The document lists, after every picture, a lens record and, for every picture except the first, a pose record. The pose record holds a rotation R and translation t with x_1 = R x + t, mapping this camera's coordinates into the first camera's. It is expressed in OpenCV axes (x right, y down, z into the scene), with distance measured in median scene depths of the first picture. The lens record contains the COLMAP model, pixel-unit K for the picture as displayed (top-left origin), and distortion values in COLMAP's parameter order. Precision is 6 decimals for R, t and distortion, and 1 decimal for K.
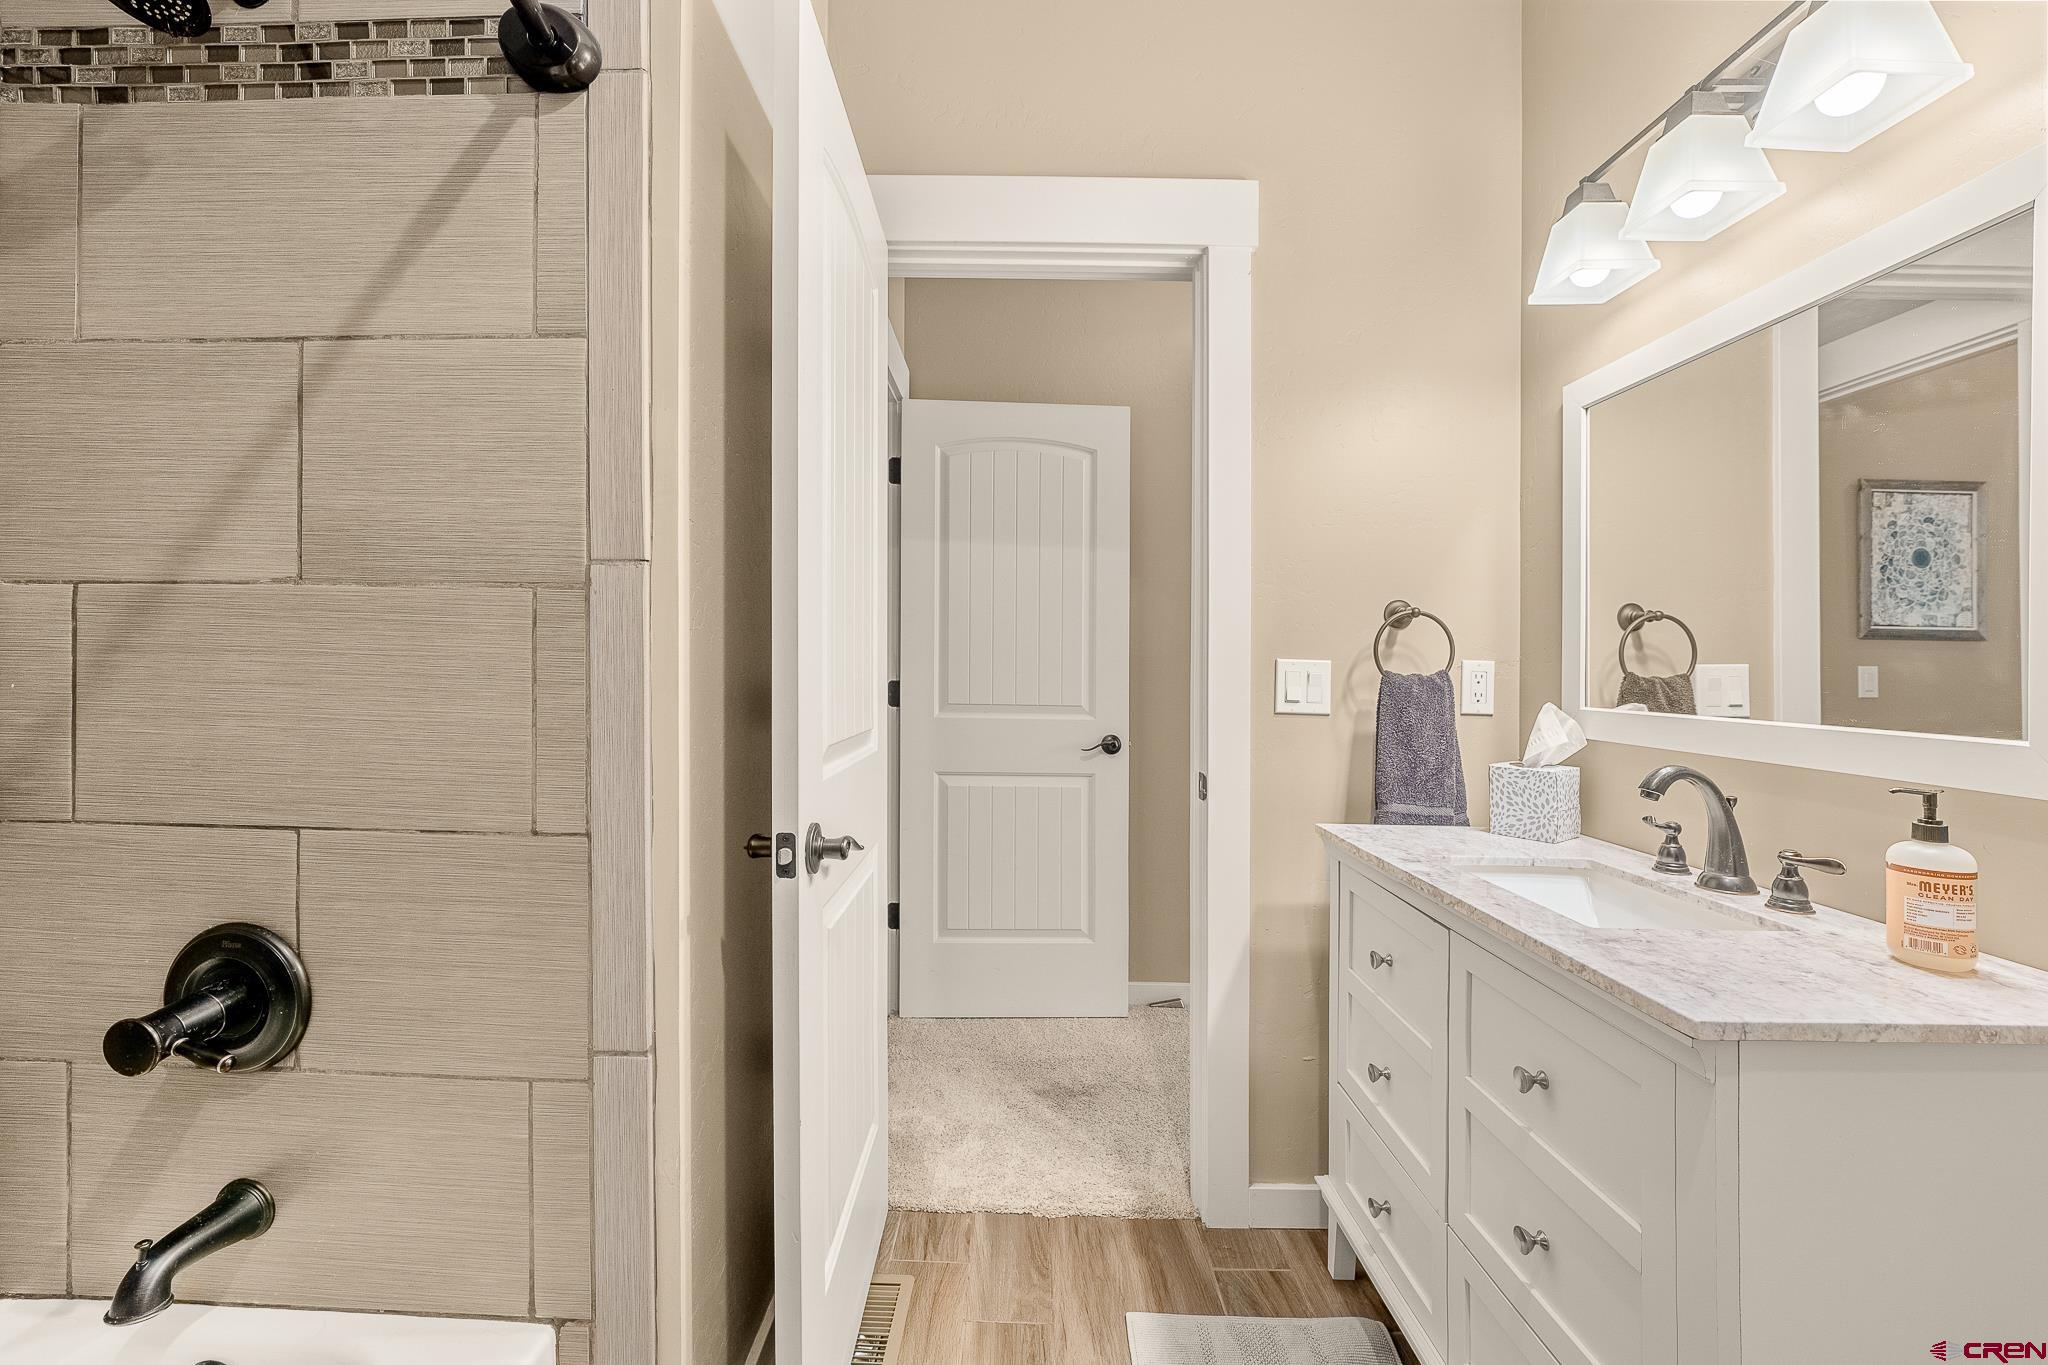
lens RADIAL K [[849.8, 0, 1021.0], [0, 849.8, 668.5], [0, 0, 1]] dist [-0.028438, 0.000373]
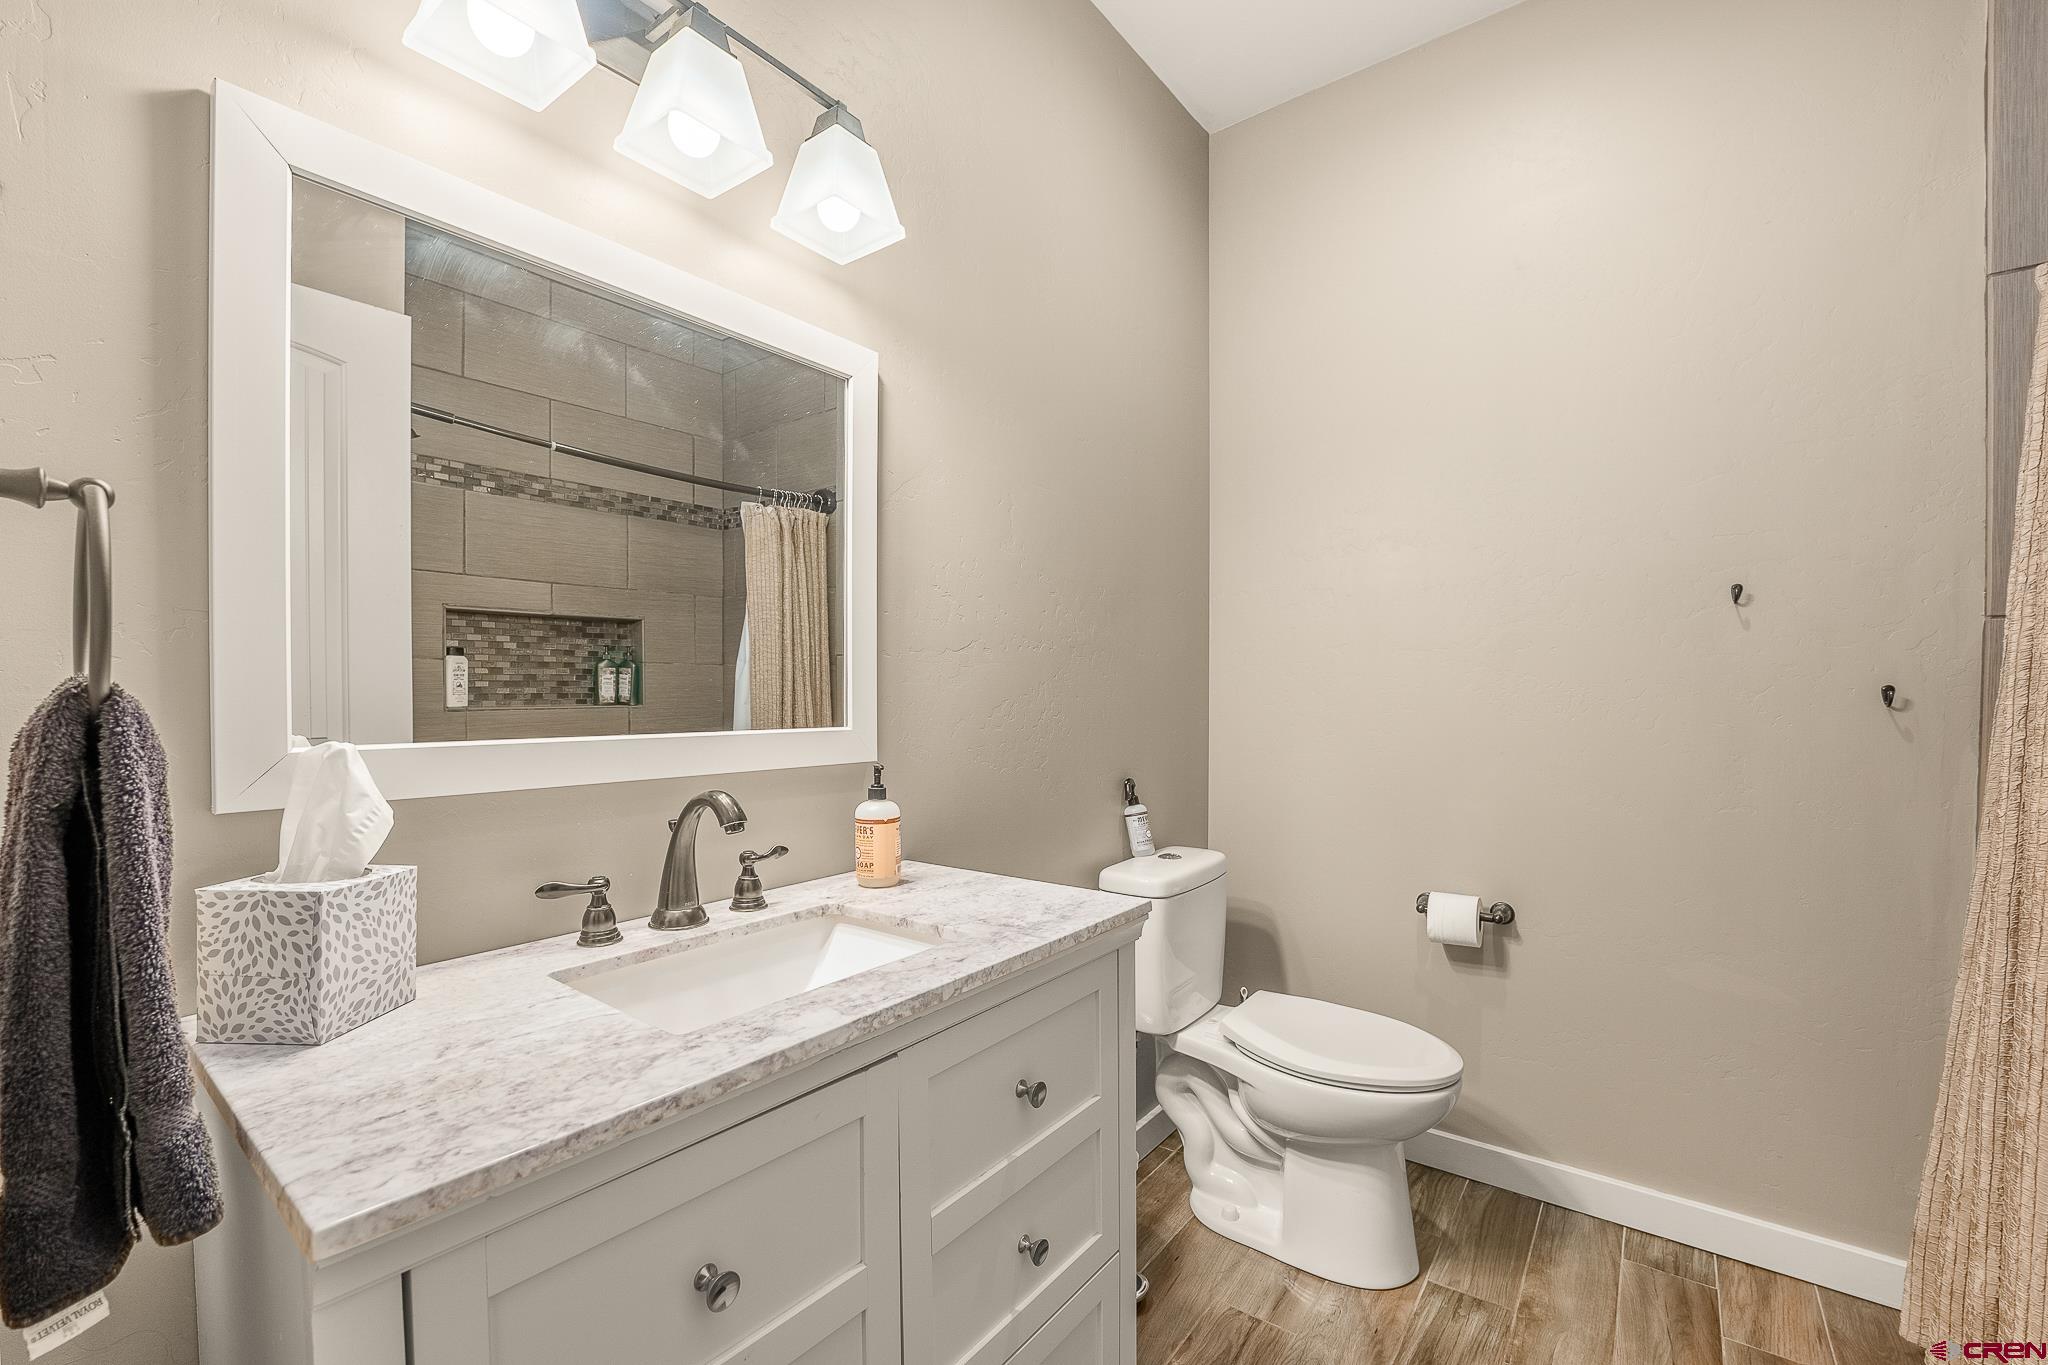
lens RADIAL K [[849.8, 0, 1021.0], [0, 849.8, 668.5], [0, 0, 1]] dist [-0.028438, 0.000373]
pose [[-0.794625, 0.000094, 0.607101, 0.007929], [-0.012089, 0.999799, -0.015978, 0.002200], [-0.606980, -0.020035, -0.794464, 1.629801]]
